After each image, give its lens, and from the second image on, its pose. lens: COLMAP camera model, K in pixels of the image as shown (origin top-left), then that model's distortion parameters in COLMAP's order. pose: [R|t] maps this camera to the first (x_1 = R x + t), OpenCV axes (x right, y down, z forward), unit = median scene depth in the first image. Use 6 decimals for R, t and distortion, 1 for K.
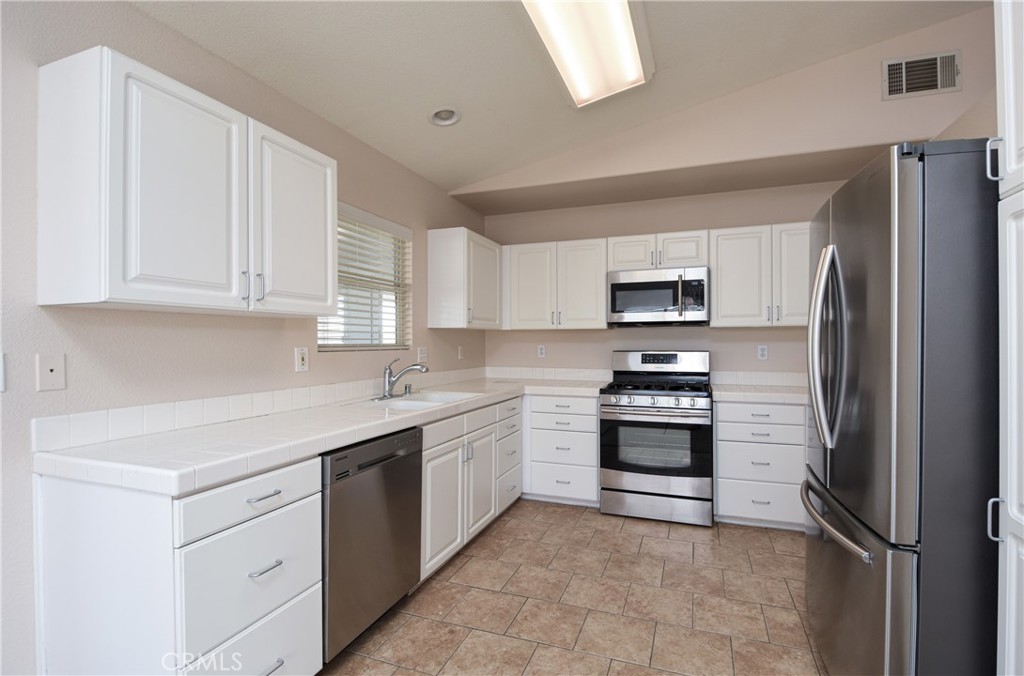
lens RADIAL K [[460.7, 0, 528.5], [0, 460.7, 340.0], [0, 0, 1]] dist [0.022488, -0.022713]
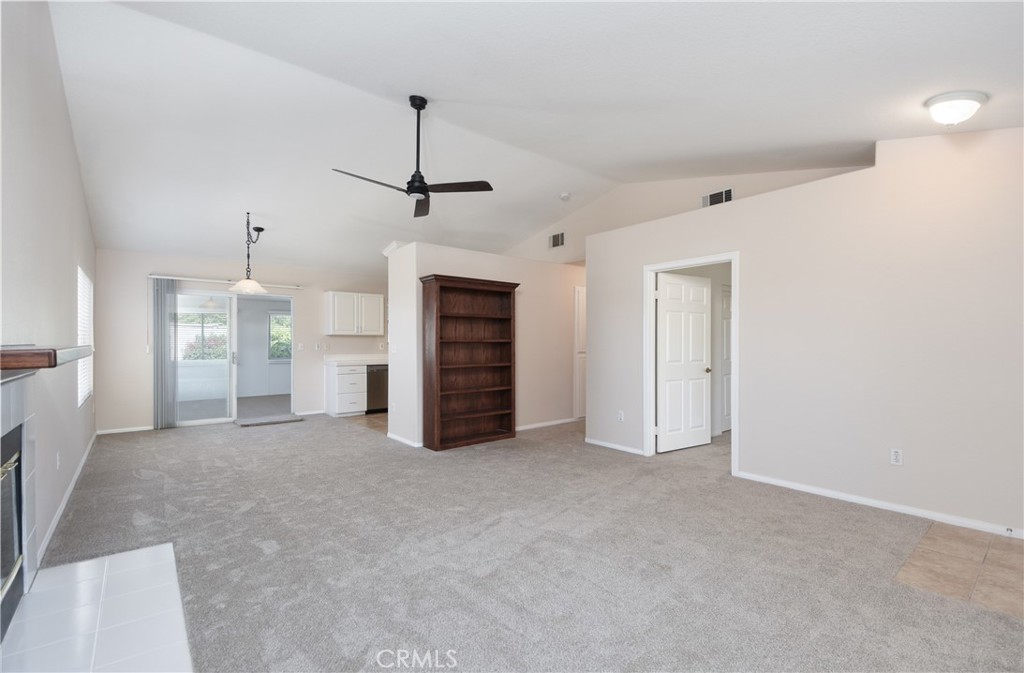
lens RADIAL K [[451.2, 0, 512.0], [0, 451.2, 336.5], [0, 0, 1]] dist [0.001792, 0.000010]
pose [[0.845738, -0.002368, -0.533593, 1.709154], [-0.002952, 0.999954, -0.009116, -0.006729], [0.533590, 0.009285, 0.845692, -1.104627]]
